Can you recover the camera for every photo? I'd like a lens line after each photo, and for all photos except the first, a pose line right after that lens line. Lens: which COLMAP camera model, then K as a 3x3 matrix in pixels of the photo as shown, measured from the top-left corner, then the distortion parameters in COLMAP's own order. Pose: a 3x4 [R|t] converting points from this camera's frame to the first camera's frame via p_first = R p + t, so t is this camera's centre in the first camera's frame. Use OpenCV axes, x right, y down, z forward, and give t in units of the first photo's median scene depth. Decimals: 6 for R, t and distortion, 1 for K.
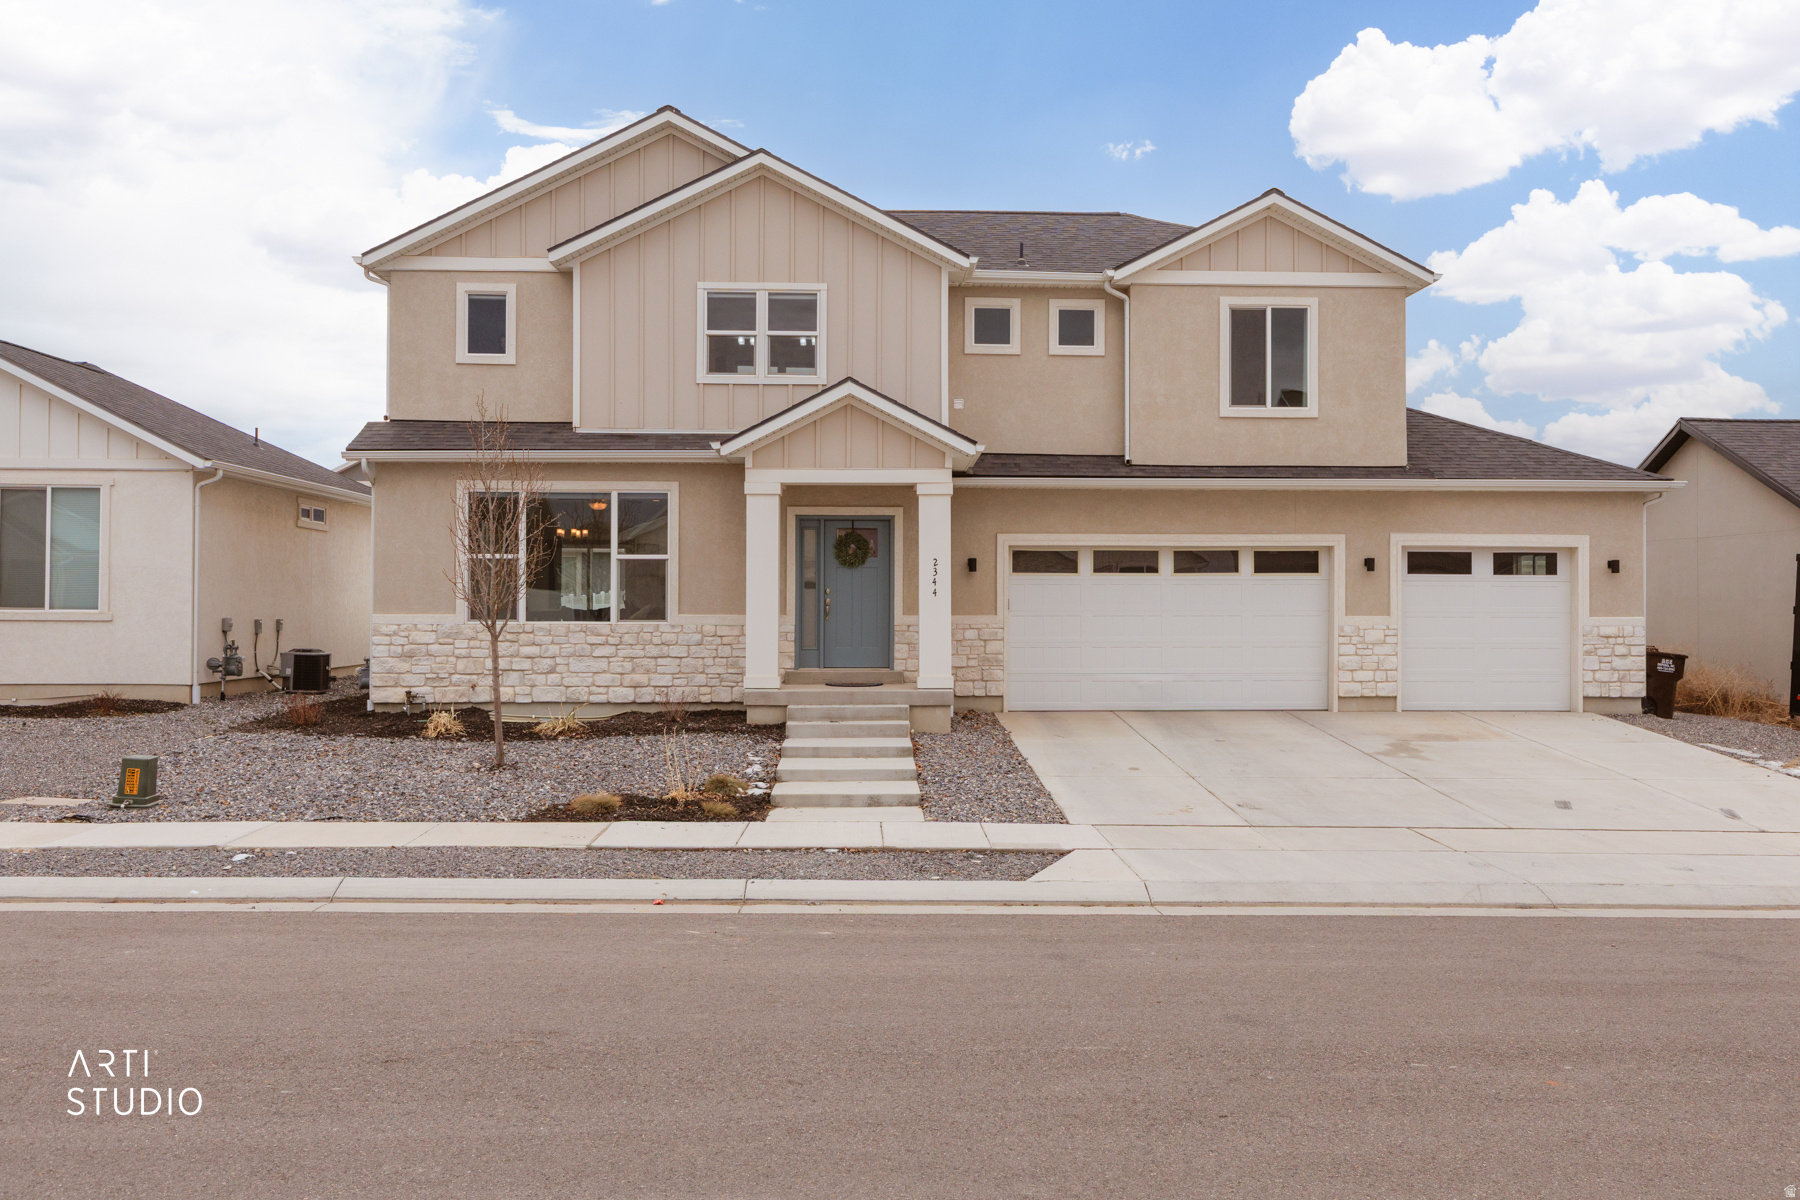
lens RADIAL K [[1473.8, 0, 900.0], [0, 1473.8, 600.0], [0, 0, 1]] dist [-0.007860, 0.001645]
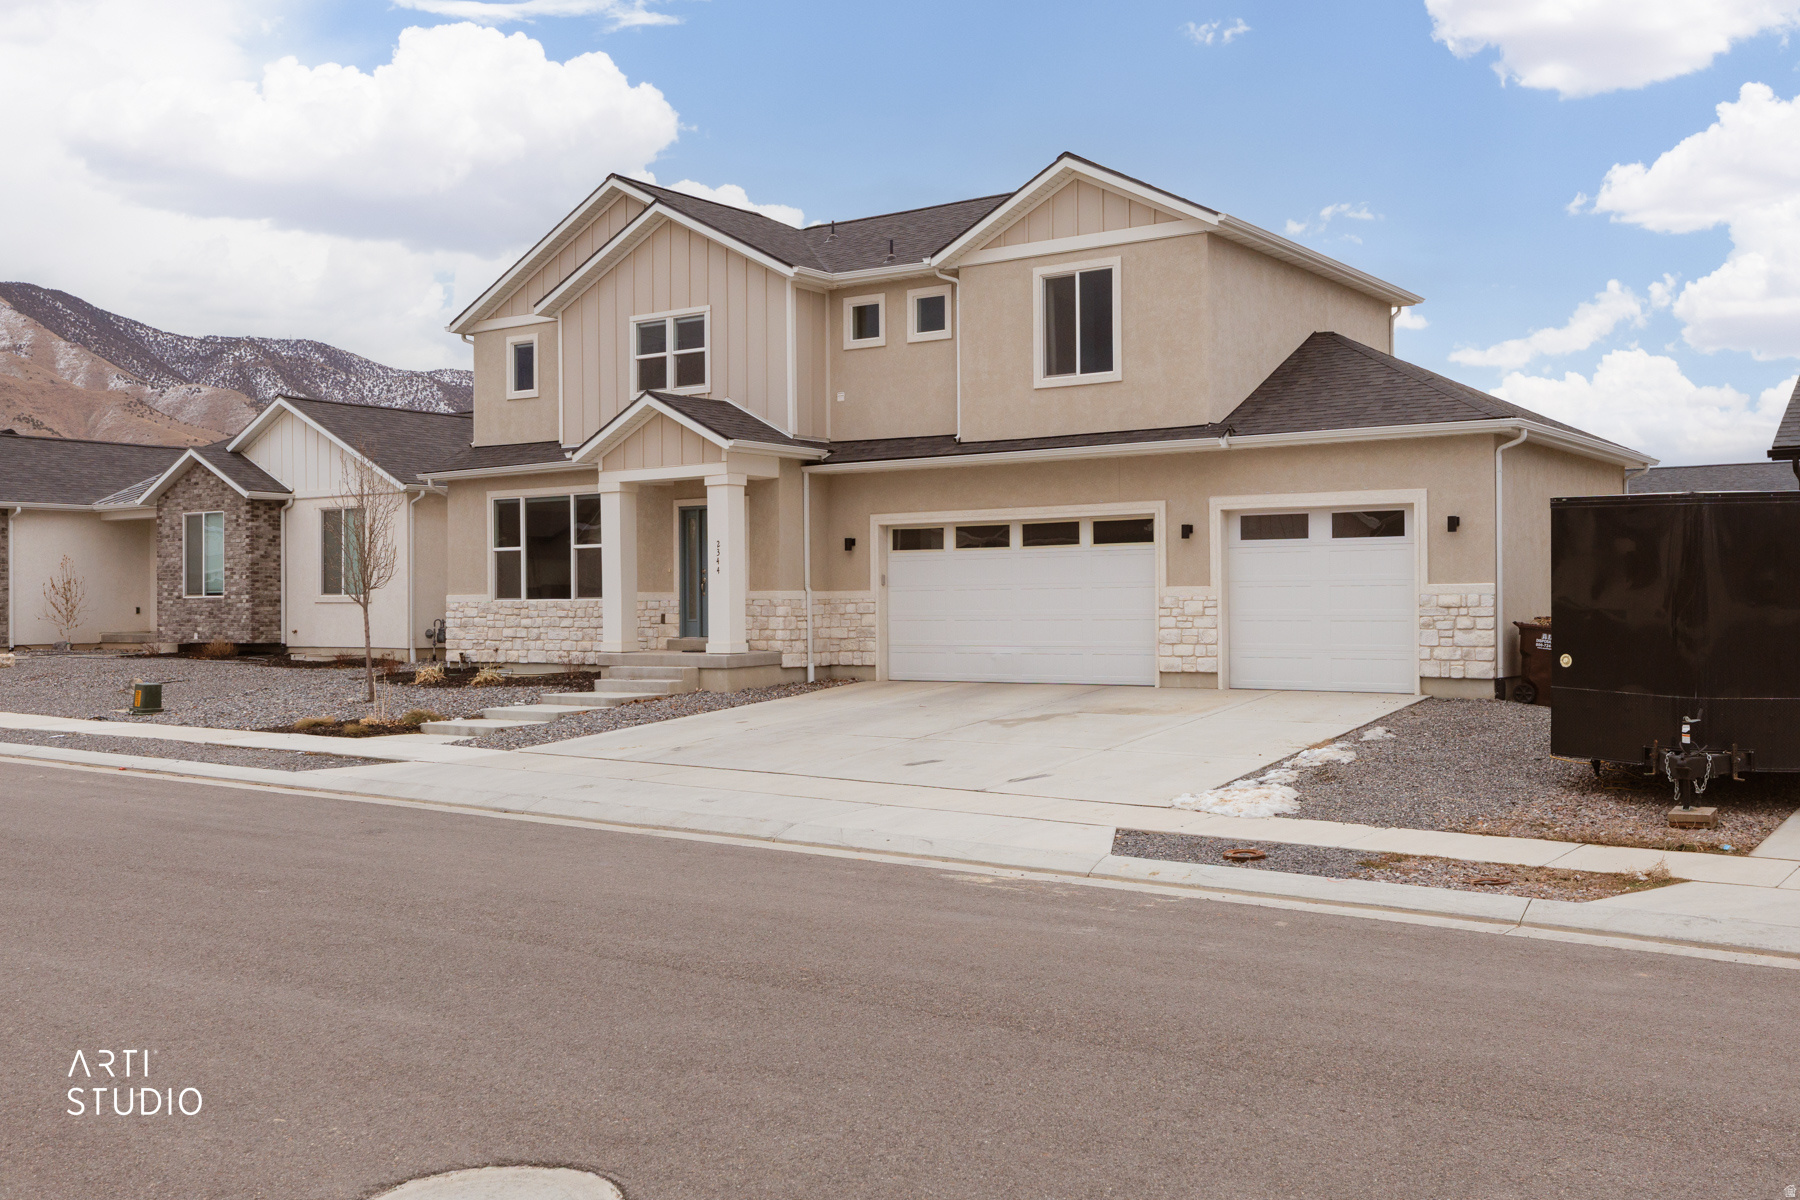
lens RADIAL K [[1710.2, 0, 900.0], [0, 1710.2, 600.0], [0, 0, 1]] dist [-0.018353, -0.019805]
pose [[0.790073, -0.009137, -0.612944, 0.851522], [0.012246, 0.999925, 0.000880, 0.016605], [0.612890, -0.008201, 0.790126, 0.028232]]
